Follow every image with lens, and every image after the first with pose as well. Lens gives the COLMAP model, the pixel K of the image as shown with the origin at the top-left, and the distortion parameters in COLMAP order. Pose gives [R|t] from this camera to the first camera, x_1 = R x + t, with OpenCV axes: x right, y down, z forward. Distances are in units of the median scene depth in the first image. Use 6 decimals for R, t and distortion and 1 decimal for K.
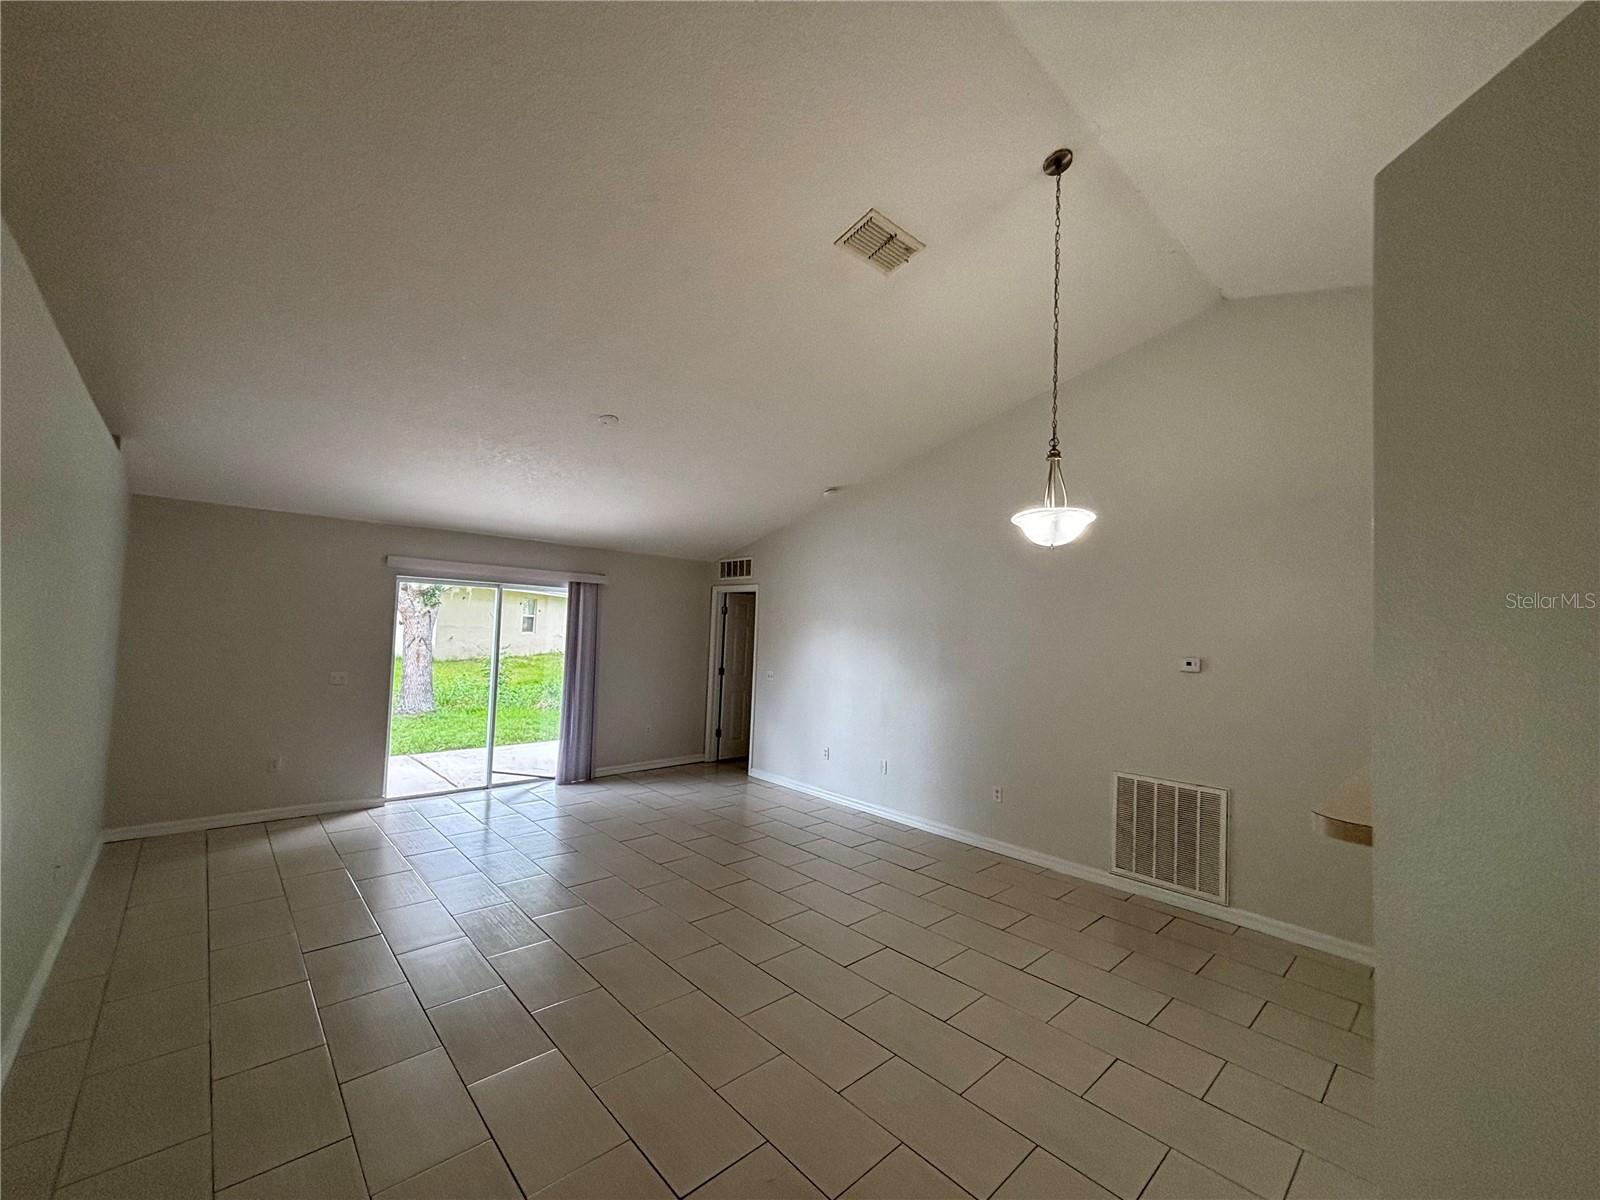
lens RADIAL K [[637.7, 0, 800.0], [0, 637.7, 600.0], [0, 0, 1]] dist [0.001423, 0.000041]
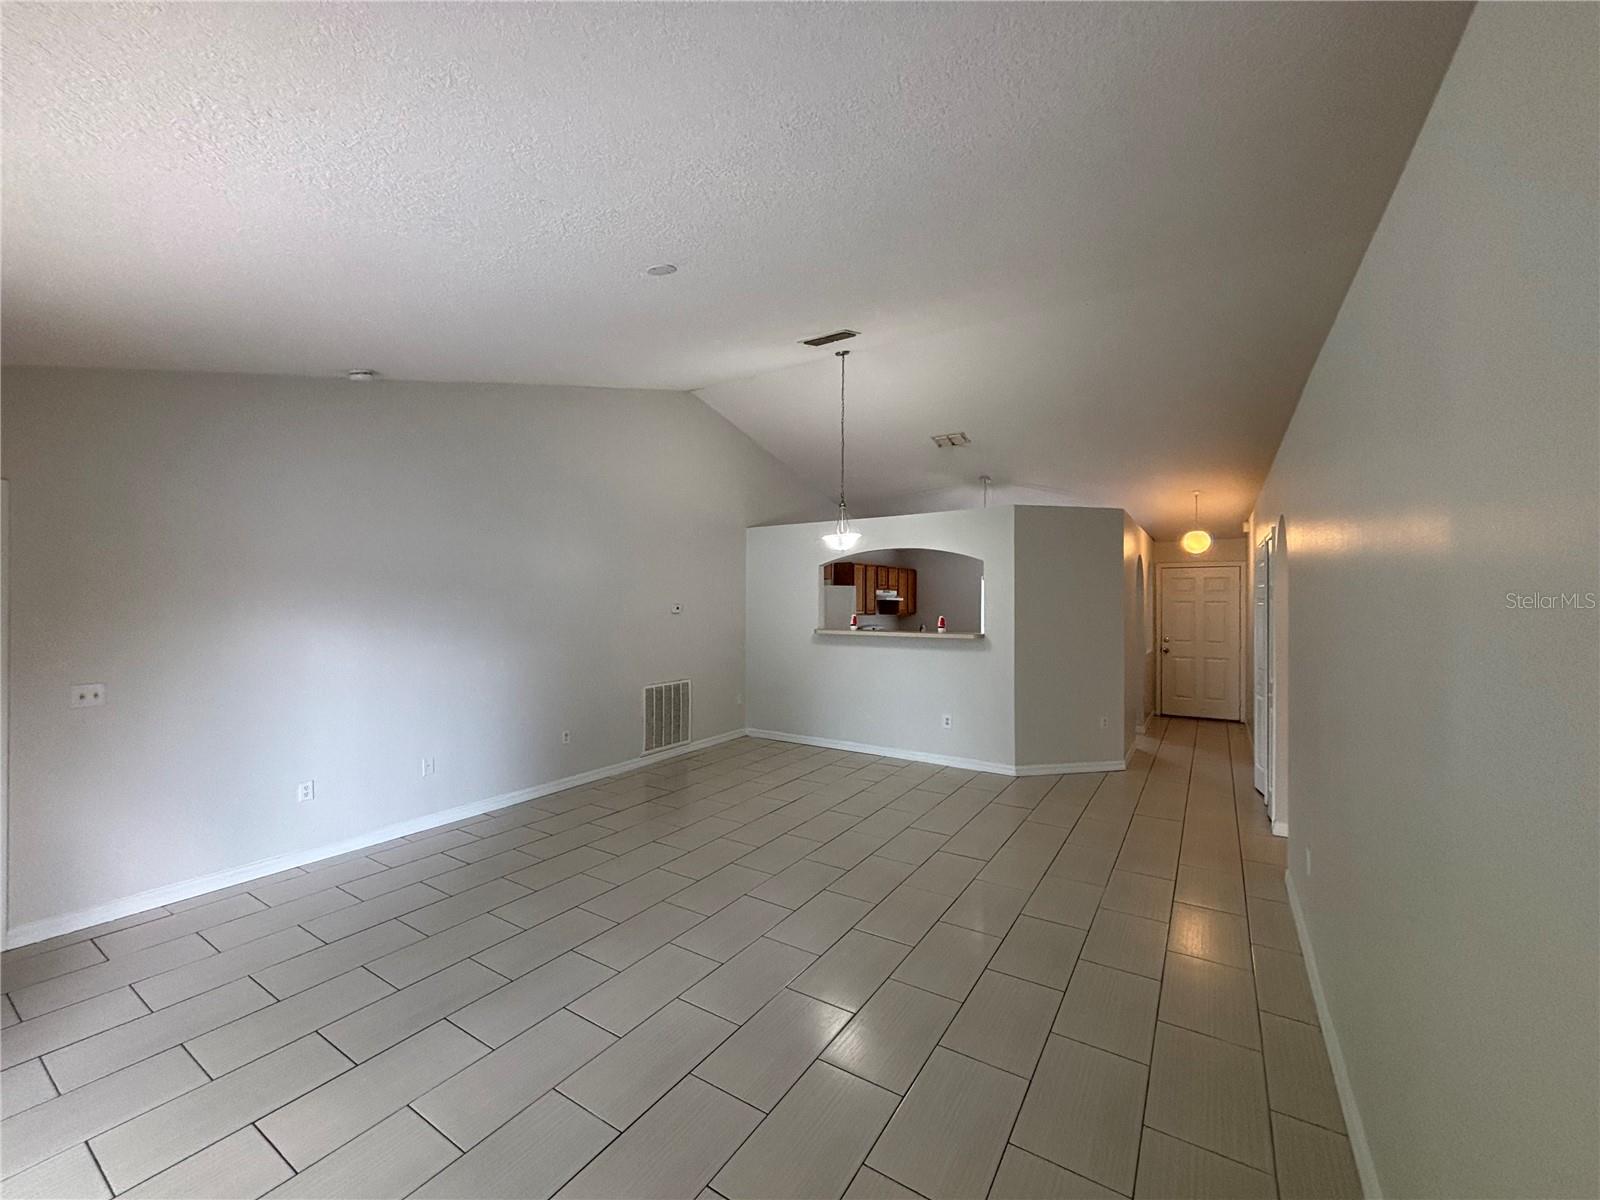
lens RADIAL K [[649.4, 0, 800.0], [0, 649.4, 600.0], [0, 0, 1]] dist [-0.000429, -0.000144]
pose [[-0.249499, -0.046654, 0.967251, -1.029722], [-0.069755, 0.997110, 0.030101, 0.004099], [-0.965860, -0.059960, -0.252032, 1.066448]]
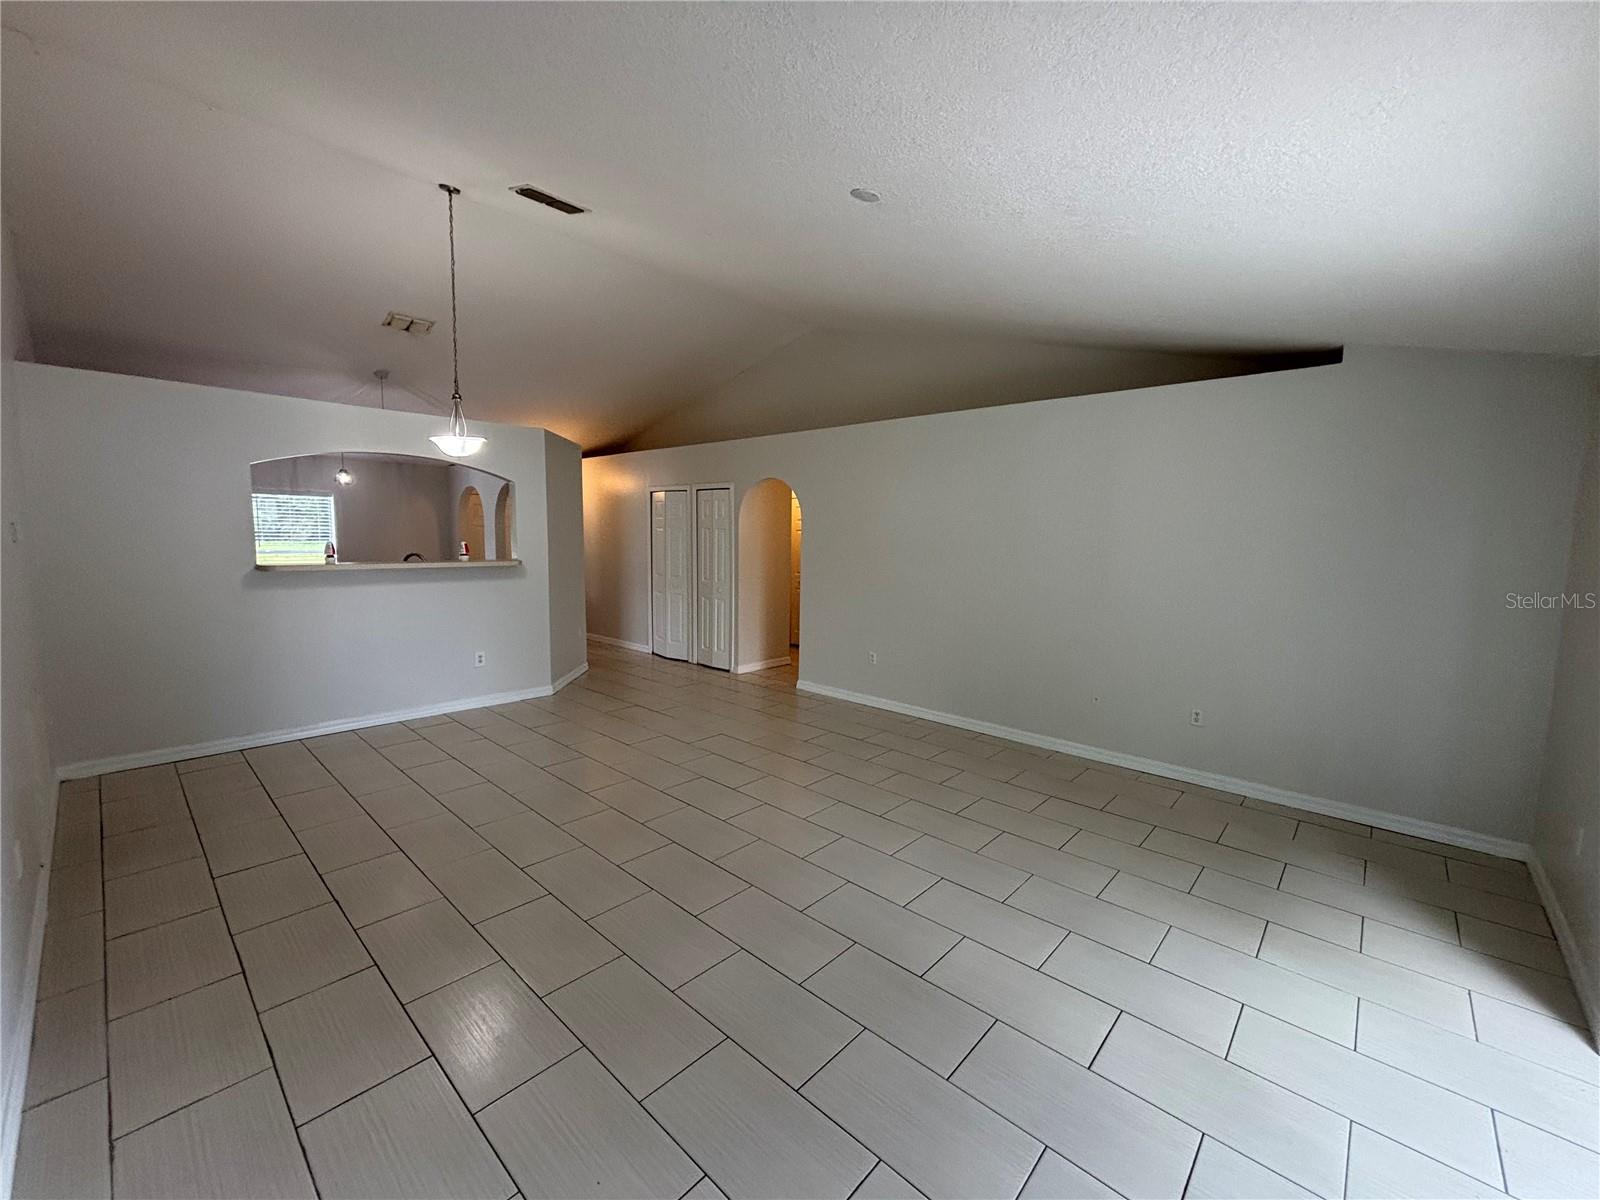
lens RADIAL K [[649.4, 0, 800.0], [0, 649.4, 600.0], [0, 0, 1]] dist [-0.000429, -0.000144]
pose [[-0.995026, -0.049470, -0.086465, -0.233509], [-0.053325, 0.997657, 0.042851, 0.086921], [0.084143, 0.047249, -0.995333, 1.728673]]
